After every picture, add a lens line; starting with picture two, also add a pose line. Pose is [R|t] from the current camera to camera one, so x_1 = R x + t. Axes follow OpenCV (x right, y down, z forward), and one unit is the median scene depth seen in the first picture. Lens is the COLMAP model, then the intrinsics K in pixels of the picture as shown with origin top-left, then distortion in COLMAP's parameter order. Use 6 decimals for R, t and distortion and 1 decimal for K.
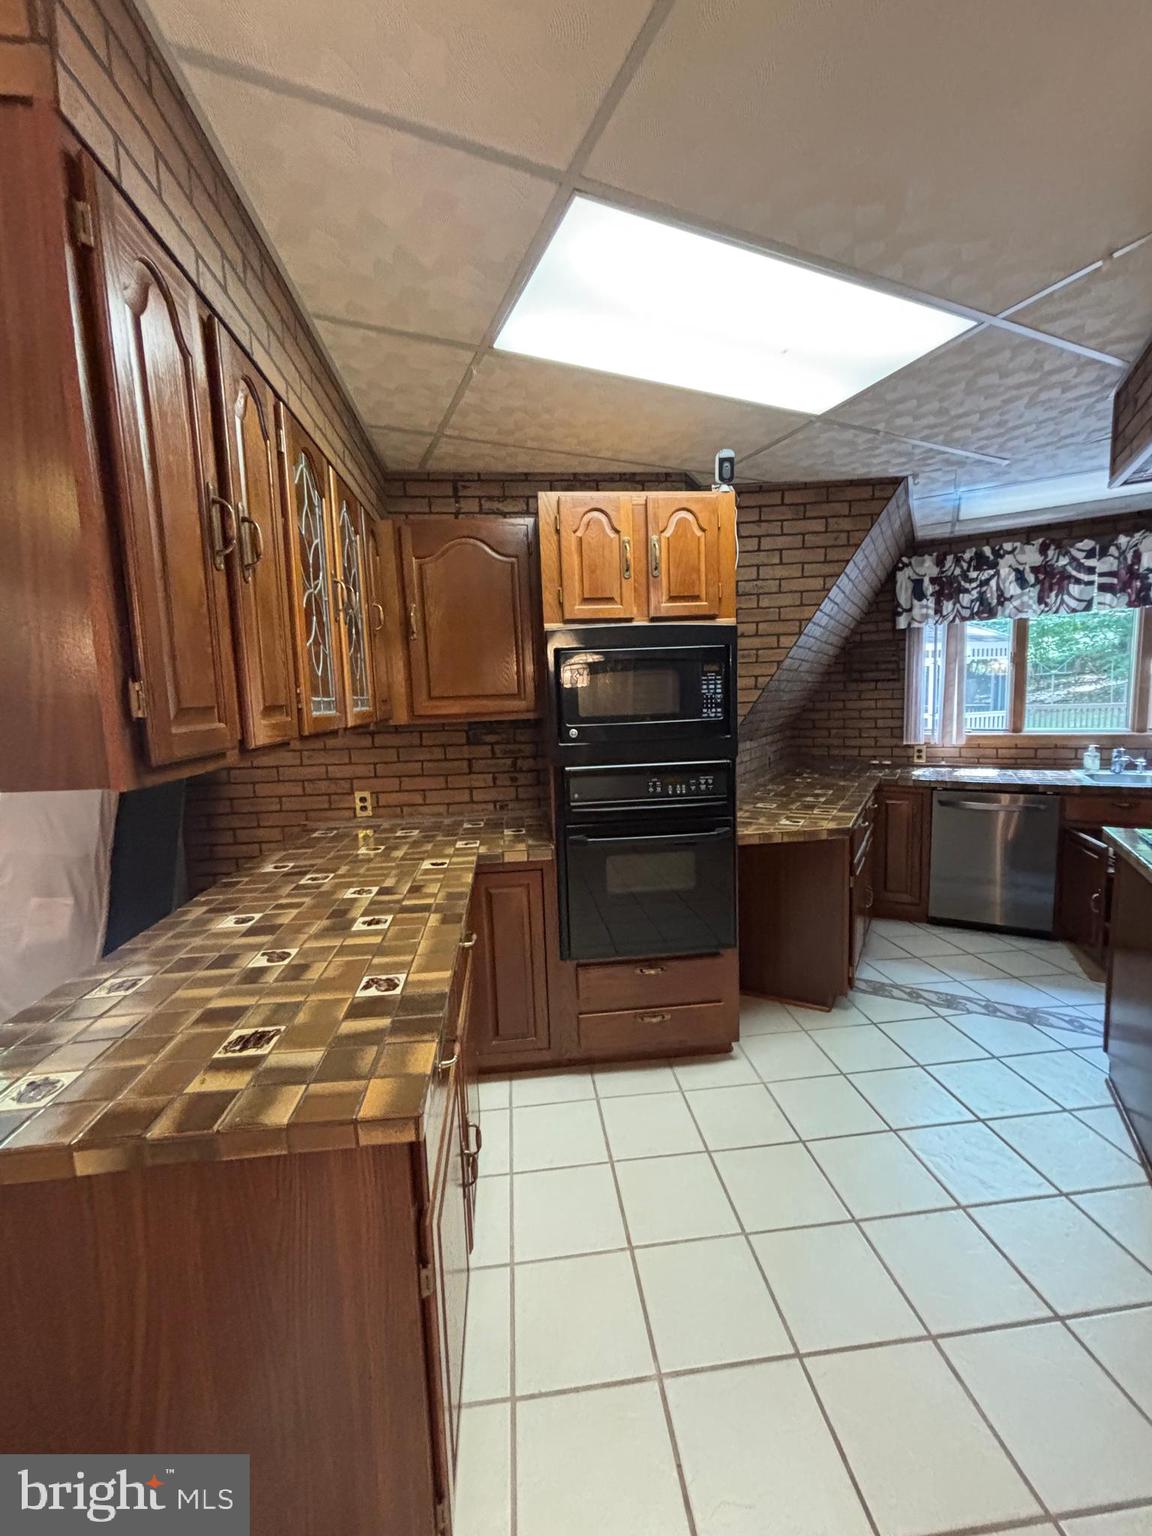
lens RADIAL K [[628.9, 0, 579.7], [0, 628.9, 769.4], [0, 0, 1]] dist [-0.018658, 0.013252]
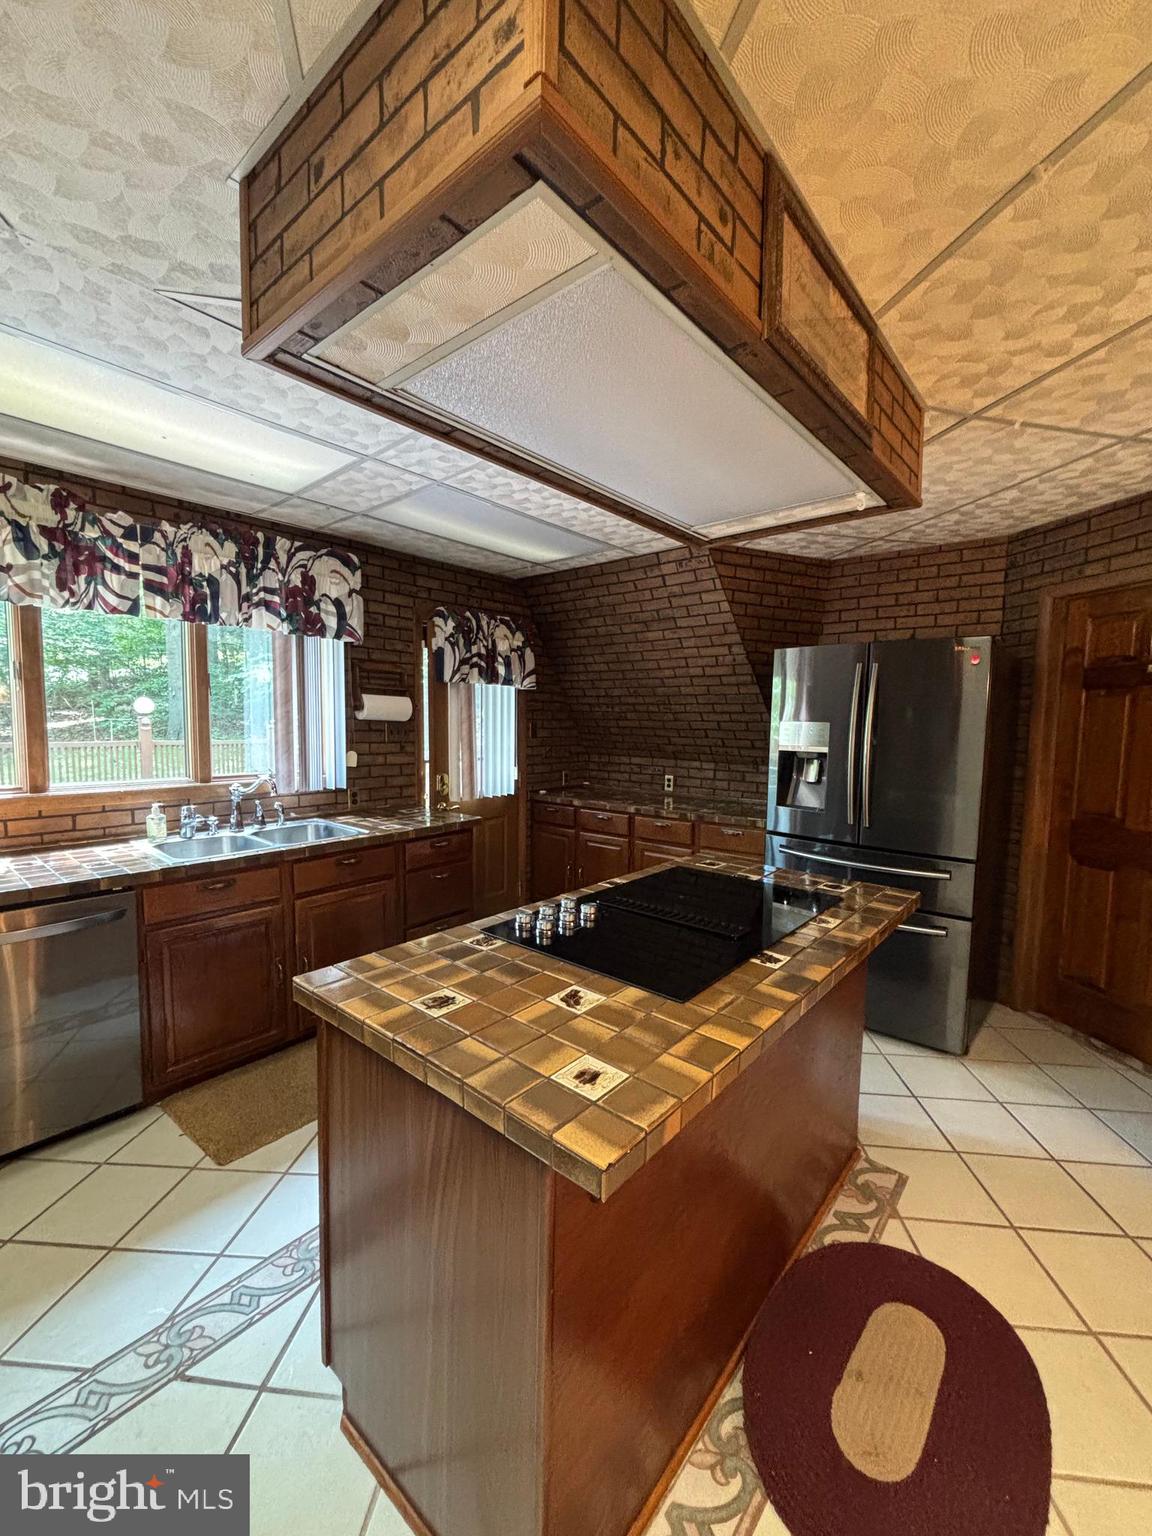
lens RADIAL K [[628.9, 0, 579.7], [0, 628.9, 769.4], [0, 0, 1]] dist [-0.018658, 0.013252]
pose [[0.196105, -0.036595, 0.979900, 0.207446], [0.093471, 0.995451, 0.018469, -0.045089], [-0.976118, 0.087970, 0.198634, 0.367763]]
